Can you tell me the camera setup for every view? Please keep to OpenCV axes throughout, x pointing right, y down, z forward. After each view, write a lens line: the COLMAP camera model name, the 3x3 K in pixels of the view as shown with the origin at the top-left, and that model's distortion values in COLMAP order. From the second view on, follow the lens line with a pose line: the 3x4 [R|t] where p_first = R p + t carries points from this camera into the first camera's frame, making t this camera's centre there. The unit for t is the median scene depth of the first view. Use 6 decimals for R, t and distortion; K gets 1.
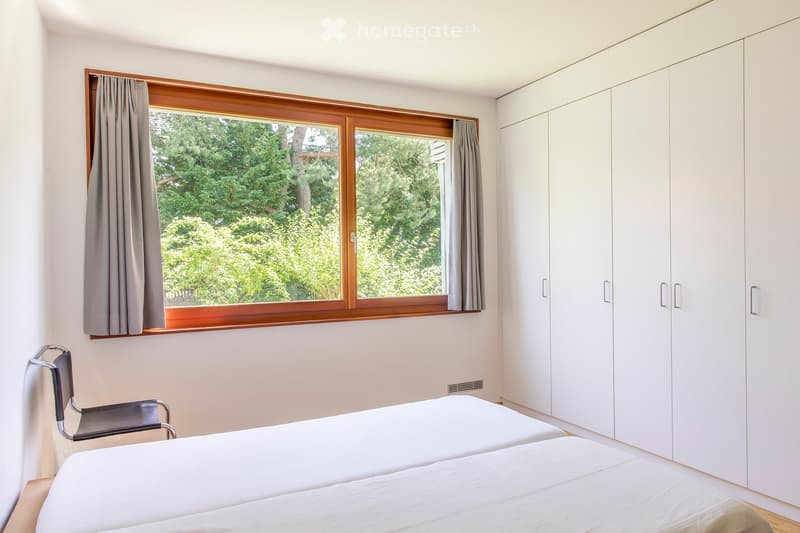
lens RADIAL K [[534.6, 0, 401.9], [0, 534.6, 258.4], [0, 0, 1]] dist [0.020406, -0.003334]
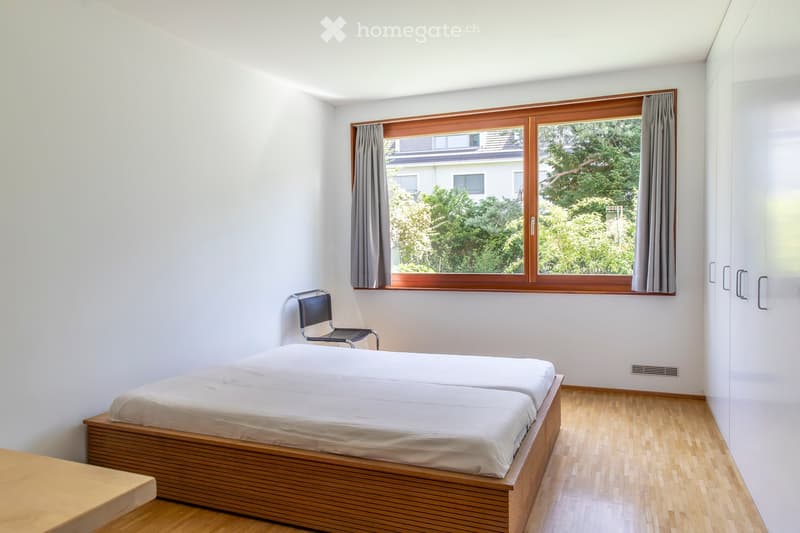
lens RADIAL K [[534.6, 0, 401.9], [0, 534.6, 258.4], [0, 0, 1]] dist [0.020406, -0.003334]
pose [[0.675125, 0.026438, -0.737230, 0.570367], [0.006190, 0.999119, 0.041498, -0.008765], [0.737678, -0.032580, 0.674366, 0.007989]]
